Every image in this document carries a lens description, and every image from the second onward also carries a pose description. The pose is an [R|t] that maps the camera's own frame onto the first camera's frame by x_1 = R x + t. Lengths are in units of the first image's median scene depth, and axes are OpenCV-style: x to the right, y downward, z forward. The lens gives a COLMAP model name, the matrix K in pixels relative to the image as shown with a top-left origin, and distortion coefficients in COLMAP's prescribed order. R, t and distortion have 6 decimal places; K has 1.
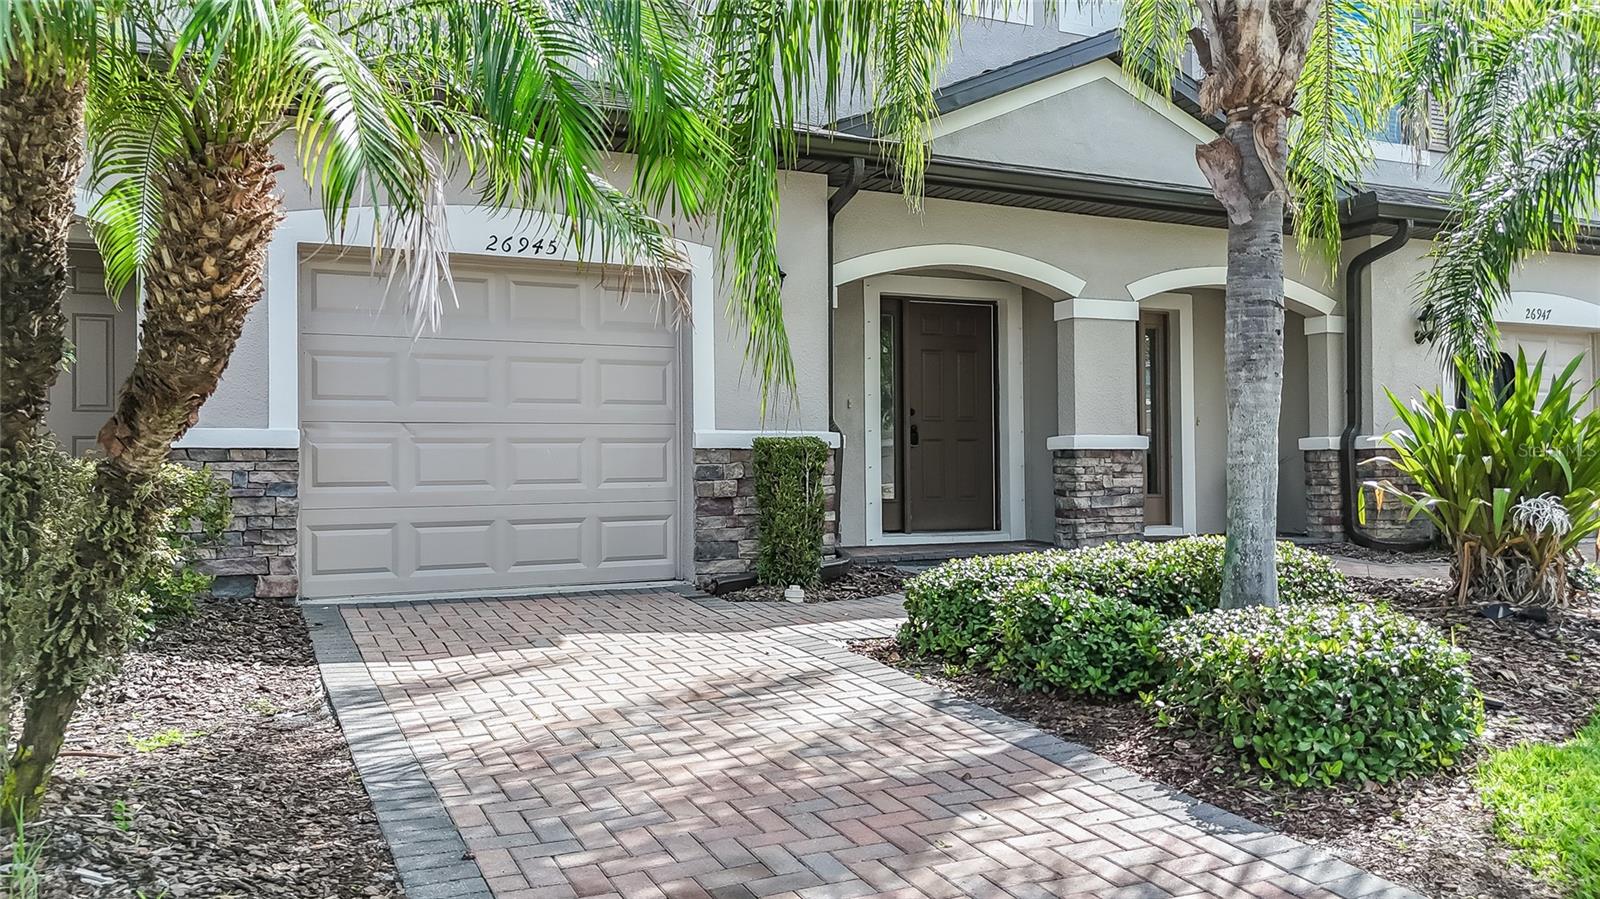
lens RADIAL K [[1197.3, 0, 800.0], [0, 1197.3, 449.5], [0, 0, 1]] dist [0.079058, -0.097344]
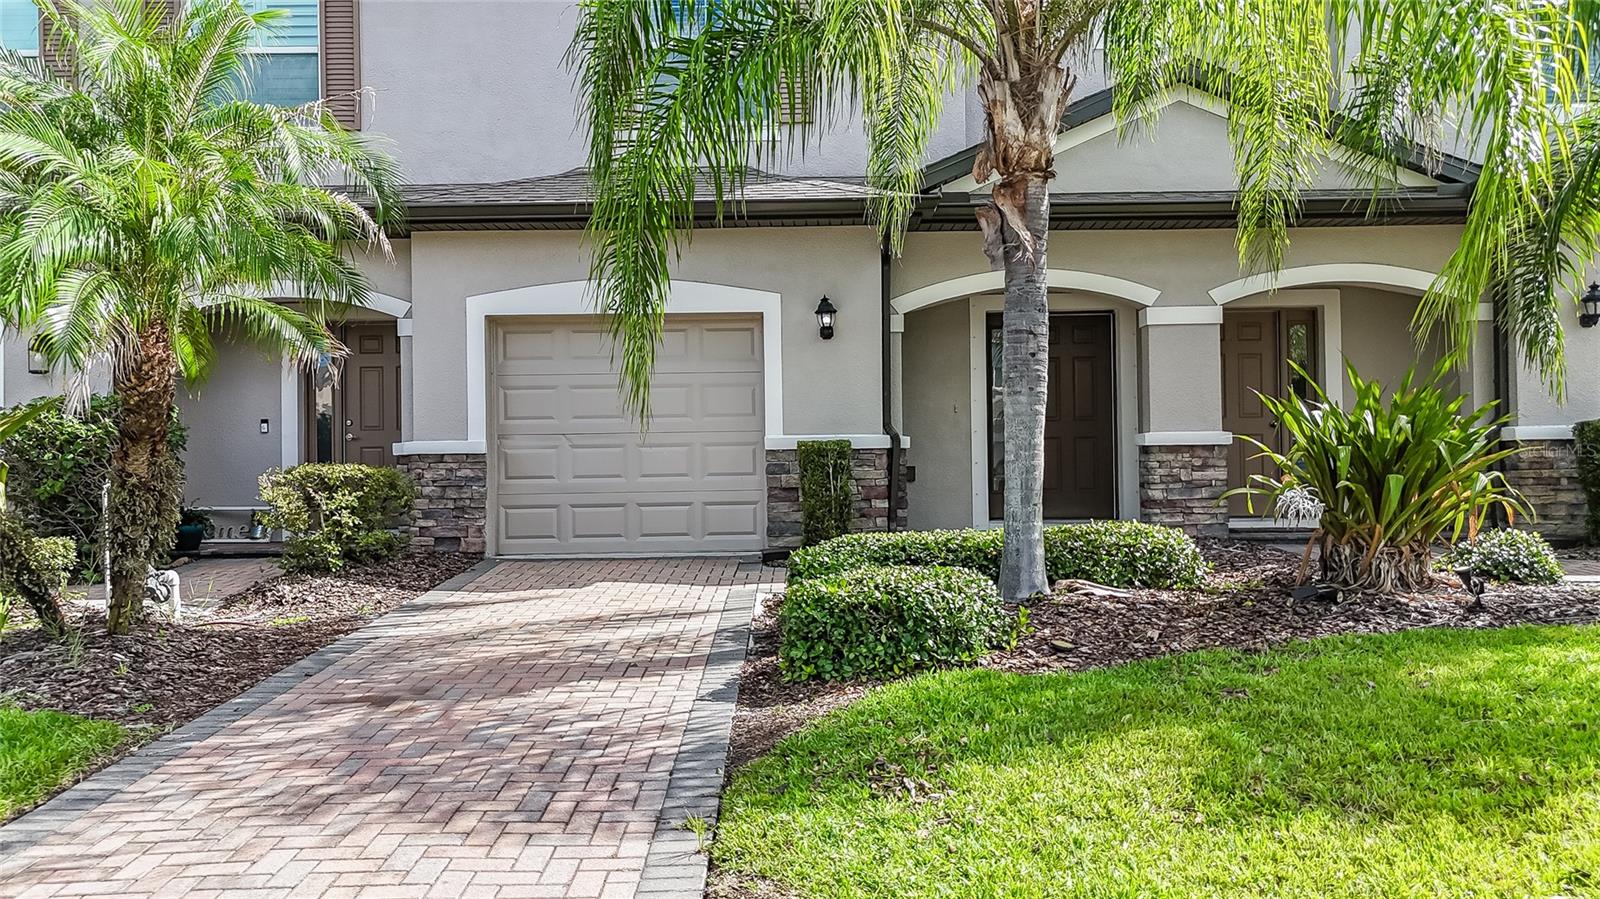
lens RADIAL K [[1197.3, 0, 800.0], [0, 1197.3, 449.5], [0, 0, 1]] dist [0.079058, -0.097344]
pose [[0.902235, -0.010433, -0.431119, 0.504367], [0.012972, 0.999912, 0.002950, -0.004630], [0.431050, -0.008254, 0.902290, -0.151985]]
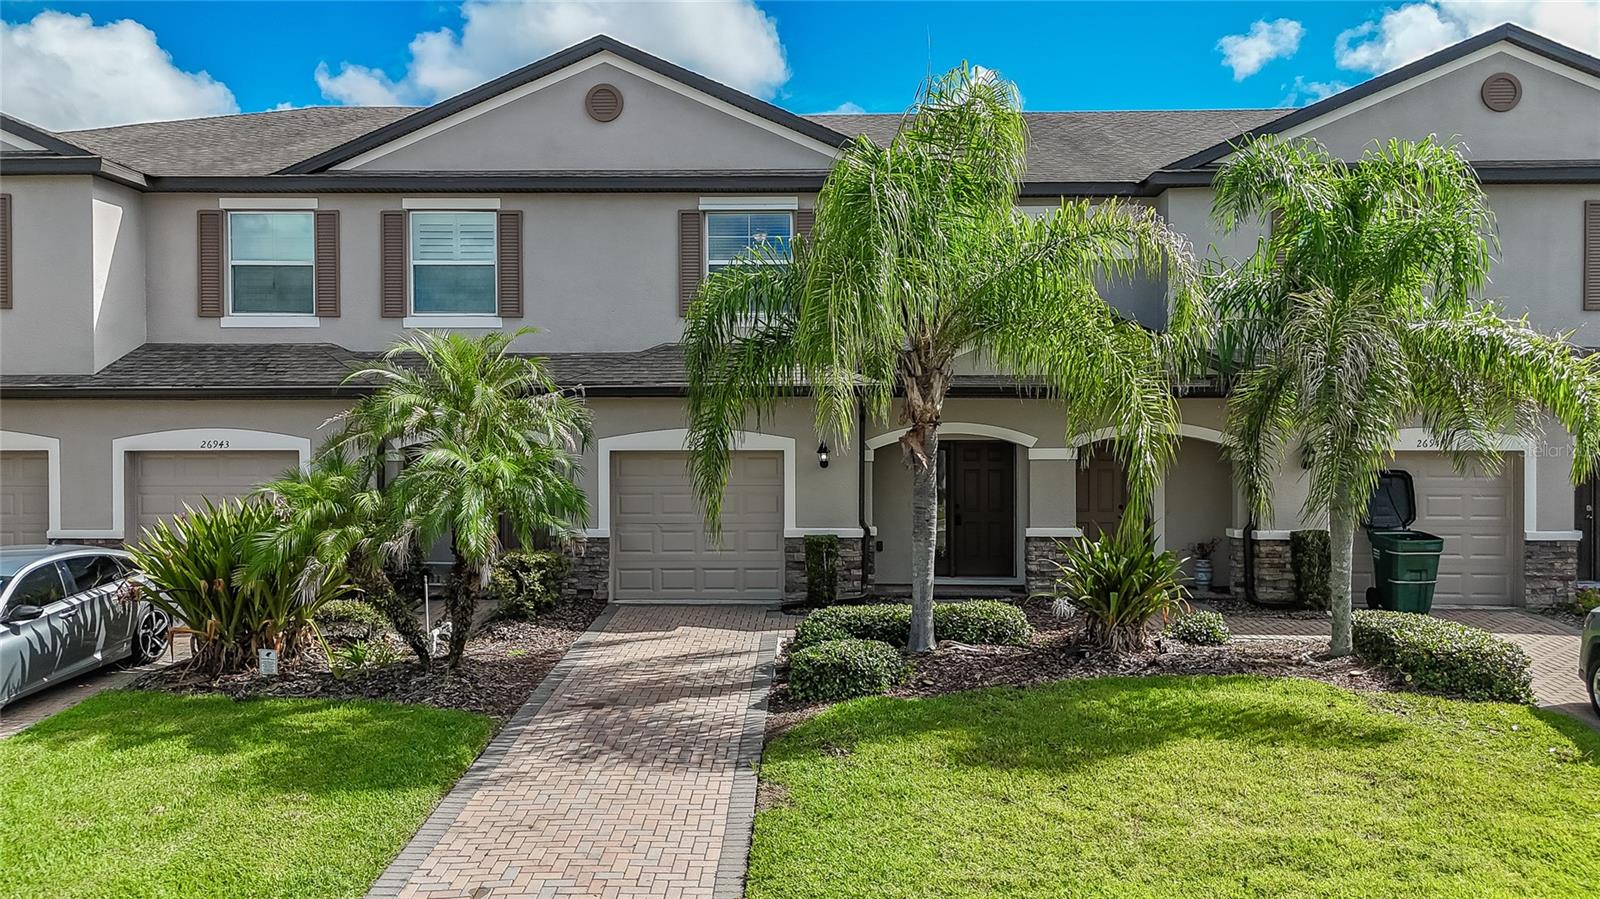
lens RADIAL K [[1197.3, 0, 800.0], [0, 1197.3, 449.5], [0, 0, 1]] dist [0.079058, -0.097344]
pose [[0.893532, 0.014995, -0.448750, 0.856470], [0.000952, 0.999377, 0.035290, -0.224735], [0.448999, -0.031960, 0.892960, -0.818103]]
